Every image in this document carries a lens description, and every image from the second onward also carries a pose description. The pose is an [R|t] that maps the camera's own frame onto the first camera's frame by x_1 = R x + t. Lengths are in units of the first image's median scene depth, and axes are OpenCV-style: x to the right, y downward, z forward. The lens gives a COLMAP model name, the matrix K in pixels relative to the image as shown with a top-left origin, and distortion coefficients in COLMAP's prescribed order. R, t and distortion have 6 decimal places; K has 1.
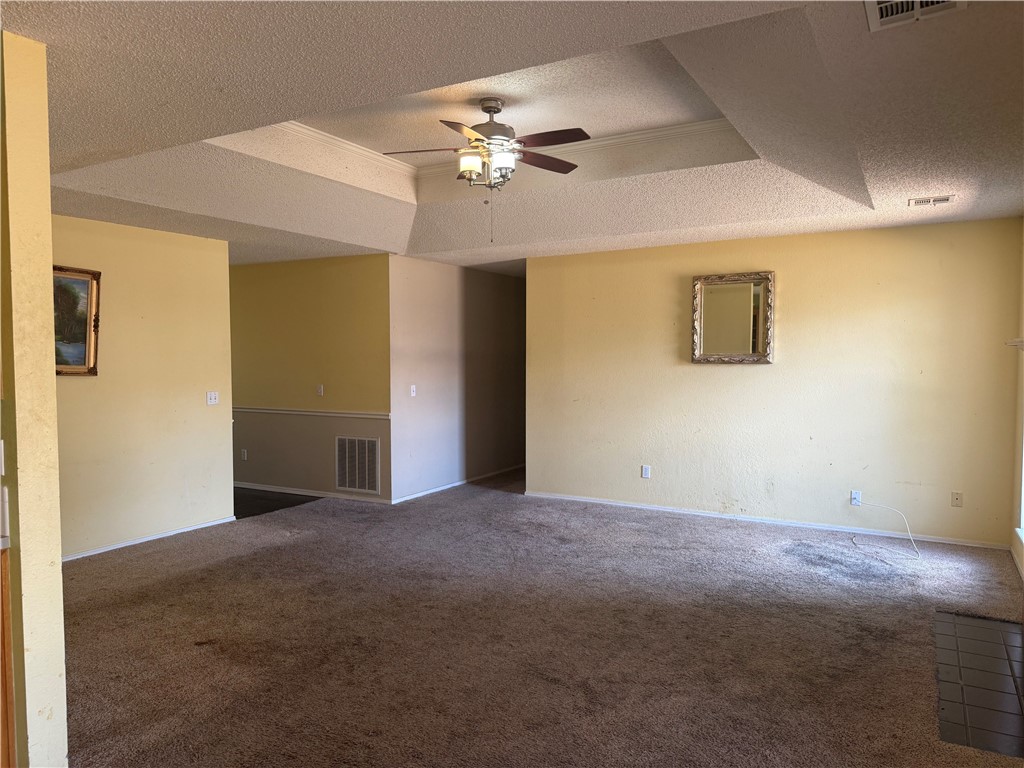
lens RADIAL K [[714.7, 0, 512.0], [0, 714.7, 384.0], [0, 0, 1]] dist [0.002099, -0.007271]
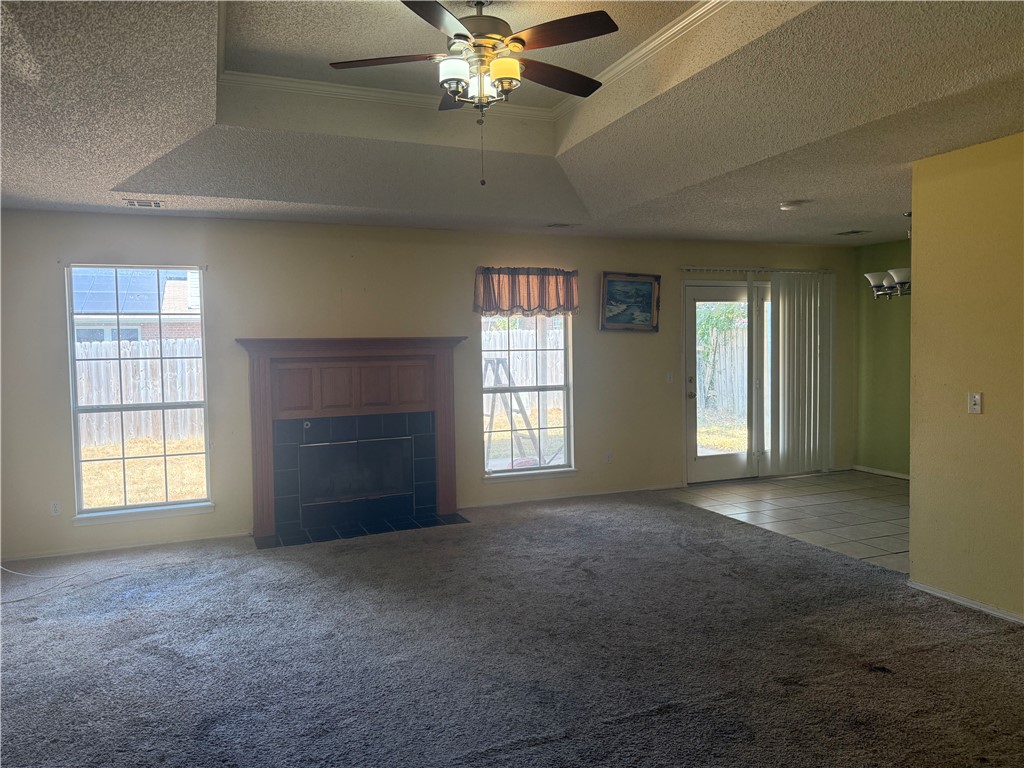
lens RADIAL K [[714.7, 0, 512.0], [0, 714.7, 384.0], [0, 0, 1]] dist [0.002099, -0.007271]
pose [[-0.791286, -0.018845, 0.611156, -0.497512], [0.041745, 0.995528, 0.084747, -0.062474], [-0.610019, 0.092572, -0.786961, 1.571167]]
